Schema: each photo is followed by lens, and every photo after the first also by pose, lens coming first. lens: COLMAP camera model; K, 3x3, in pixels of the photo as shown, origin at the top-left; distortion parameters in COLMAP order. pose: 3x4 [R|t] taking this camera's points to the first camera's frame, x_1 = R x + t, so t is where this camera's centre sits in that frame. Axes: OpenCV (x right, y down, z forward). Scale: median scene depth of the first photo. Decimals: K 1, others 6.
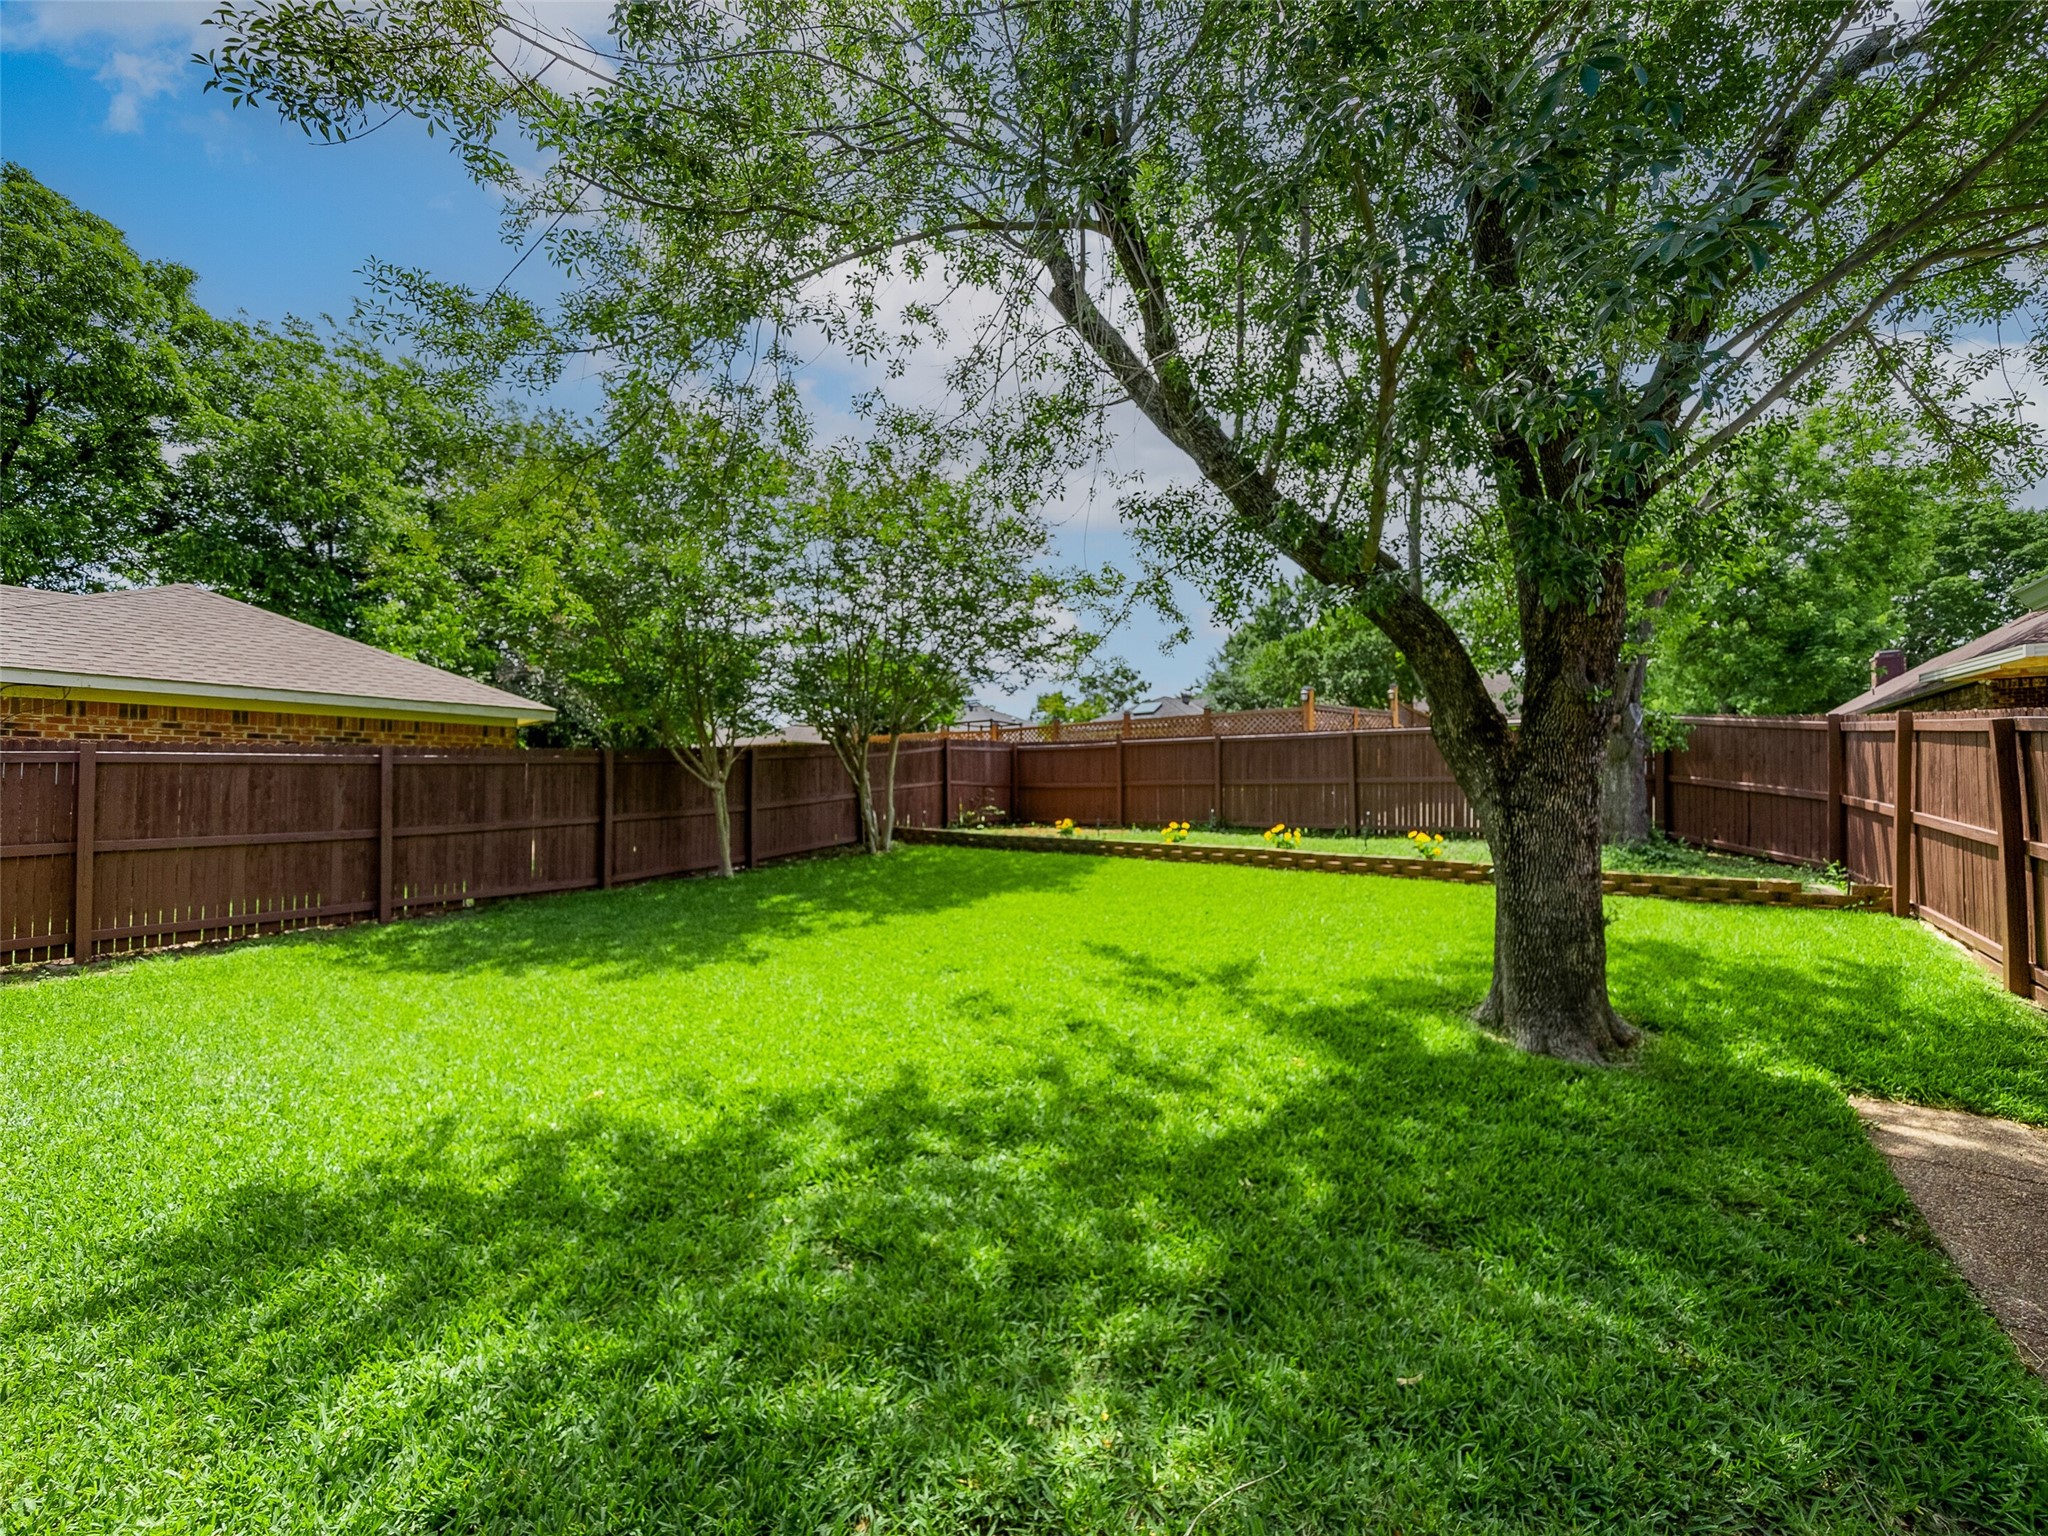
lens RADIAL K [[805.6, 0, 1021.6], [0, 805.6, 777.0], [0, 0, 1]] dist [0.000315, -0.000639]
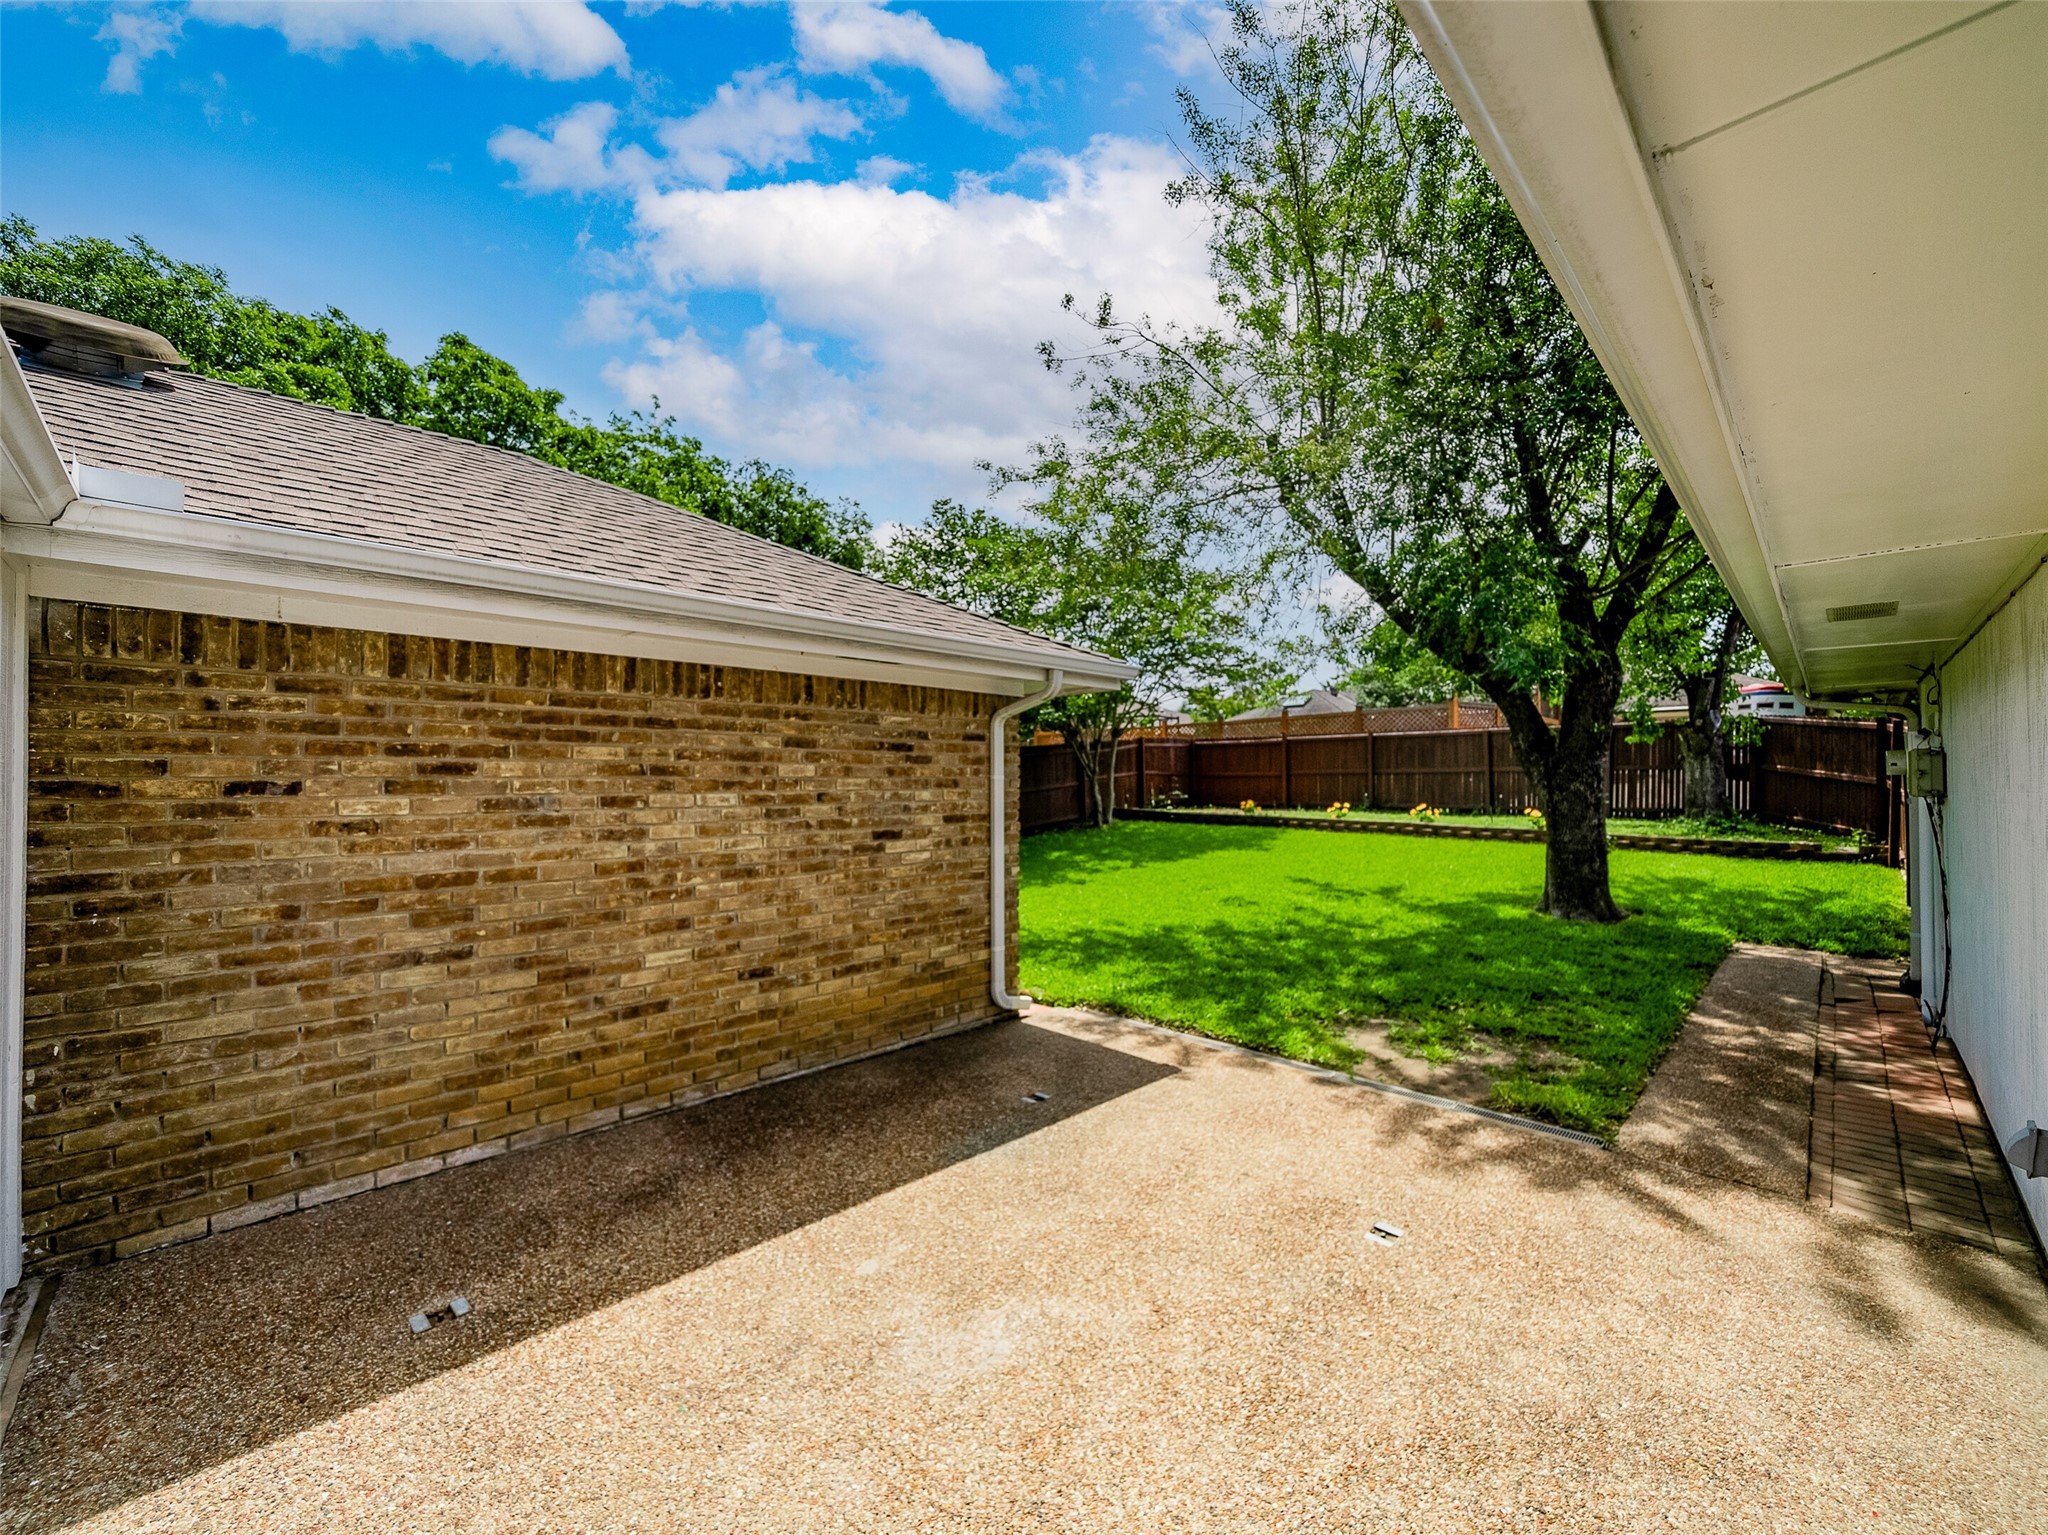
lens RADIAL K [[805.6, 0, 1023.1], [0, 805.6, 773.7], [0, 0, 1]] dist [0.000315, -0.000639]
pose [[0.987287, -0.005016, -0.158867, -0.114858], [0.006967, 0.999907, 0.011725, -0.010543], [0.158794, -0.012682, 0.987230, -0.402363]]
